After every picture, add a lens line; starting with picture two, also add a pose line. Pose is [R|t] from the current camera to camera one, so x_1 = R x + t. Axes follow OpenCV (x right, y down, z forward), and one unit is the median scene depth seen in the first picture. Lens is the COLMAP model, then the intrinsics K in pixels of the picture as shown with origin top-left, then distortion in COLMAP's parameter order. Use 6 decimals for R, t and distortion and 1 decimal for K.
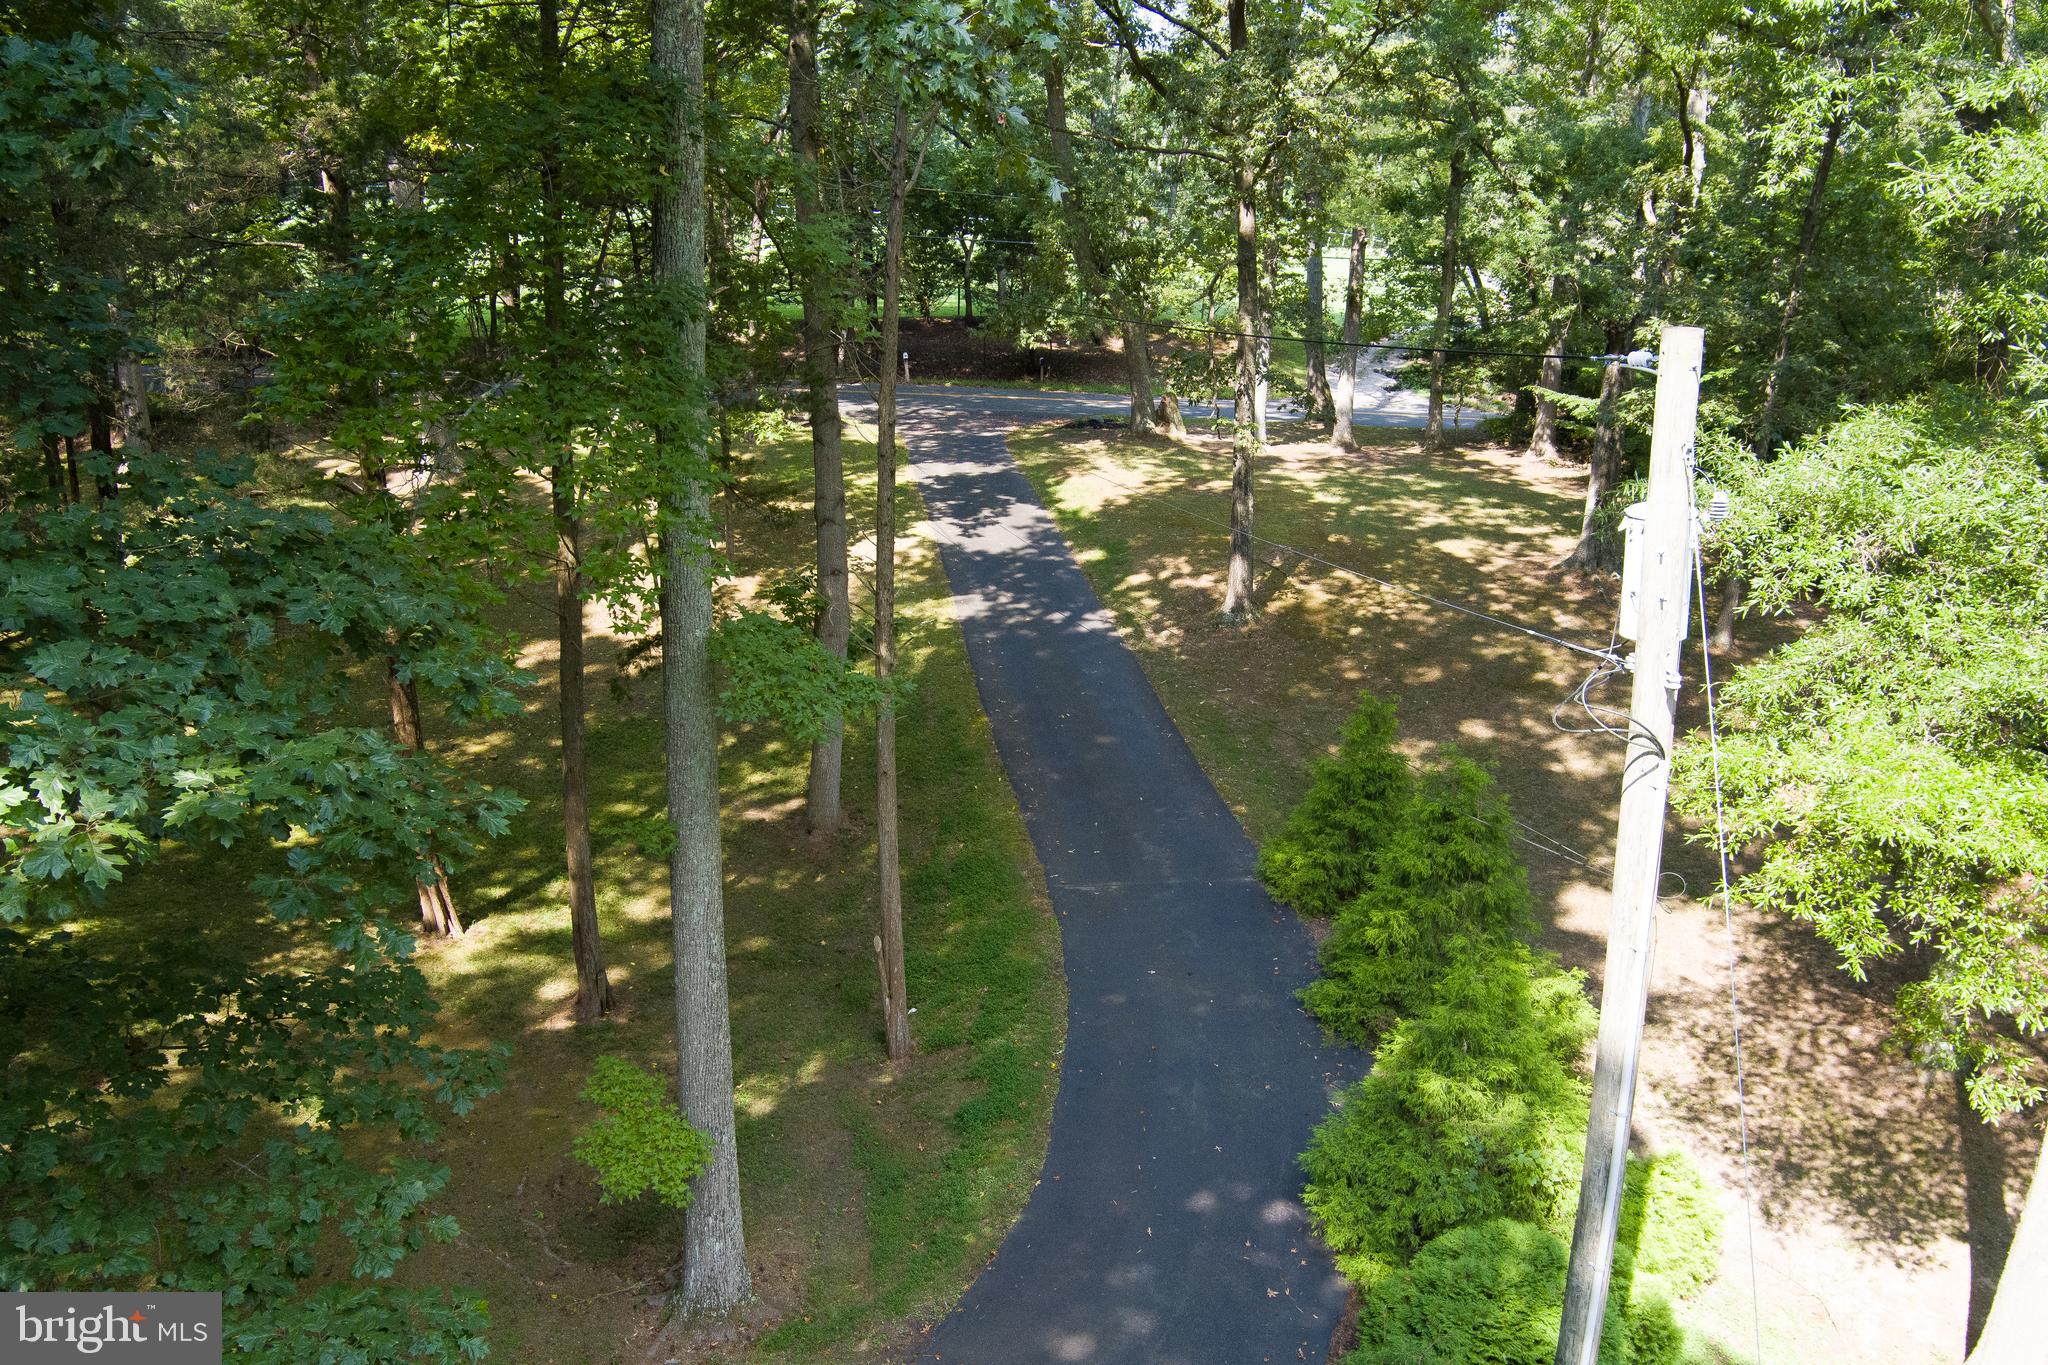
lens RADIAL K [[1669.6, 0, 1024.0], [0, 1669.6, 682.5], [0, 0, 1]] dist [-0.066719, 0.019360]
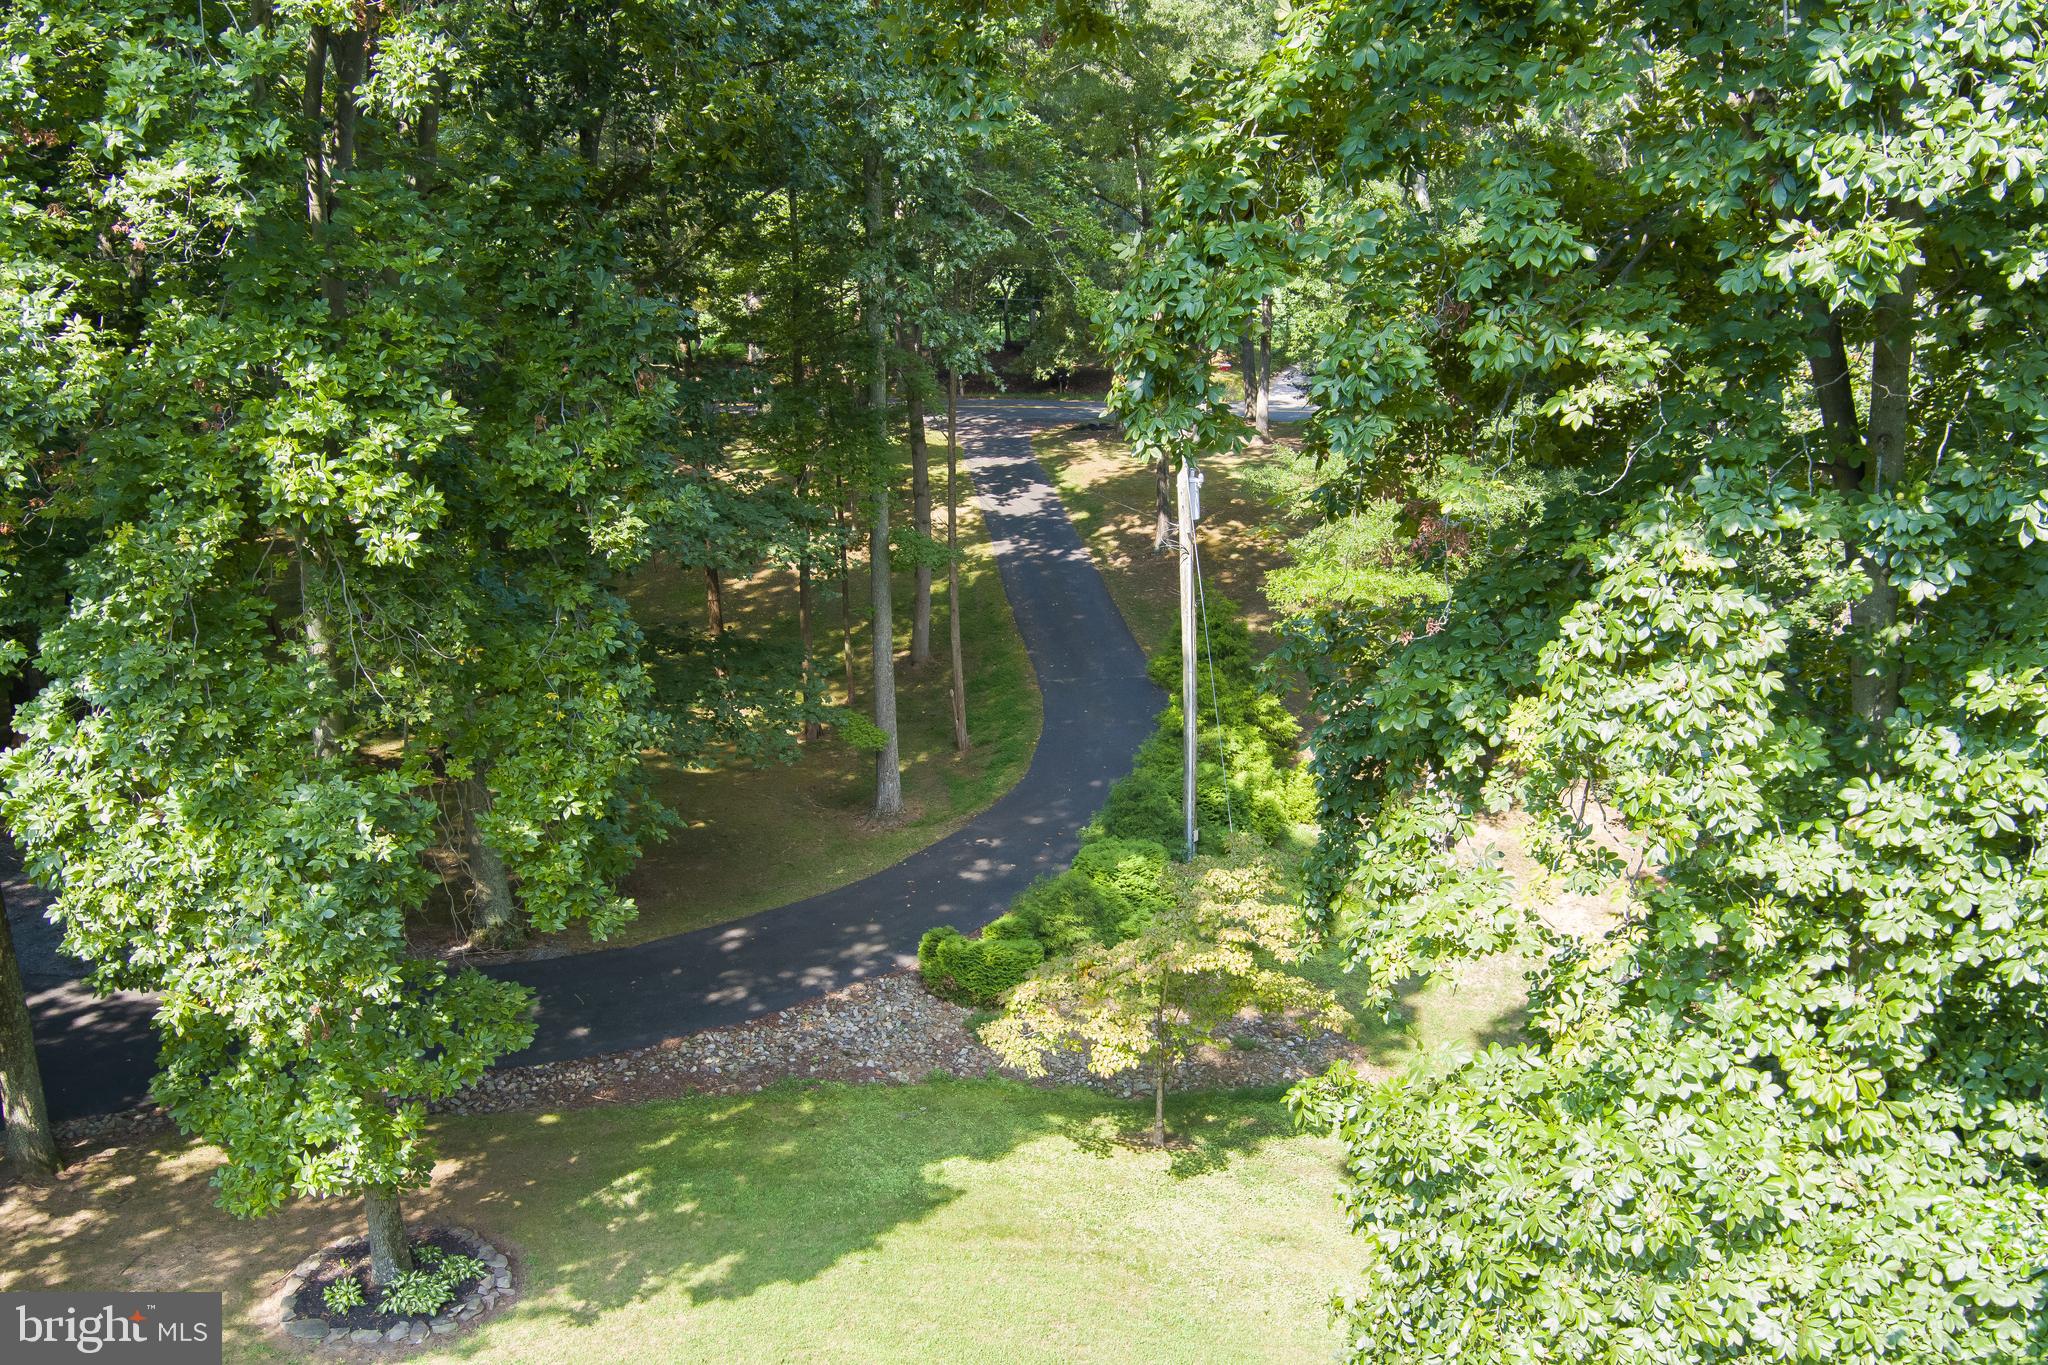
lens RADIAL K [[1669.6, 0, 1024.0], [0, 1669.6, 682.5], [0, 0, 1]] dist [-0.066719, 0.019360]
pose [[0.999153, -0.018714, -0.036641, 0.041267], [0.019130, 0.999756, 0.011048, 0.062170], [0.036425, -0.011739, 0.999267, -0.572393]]
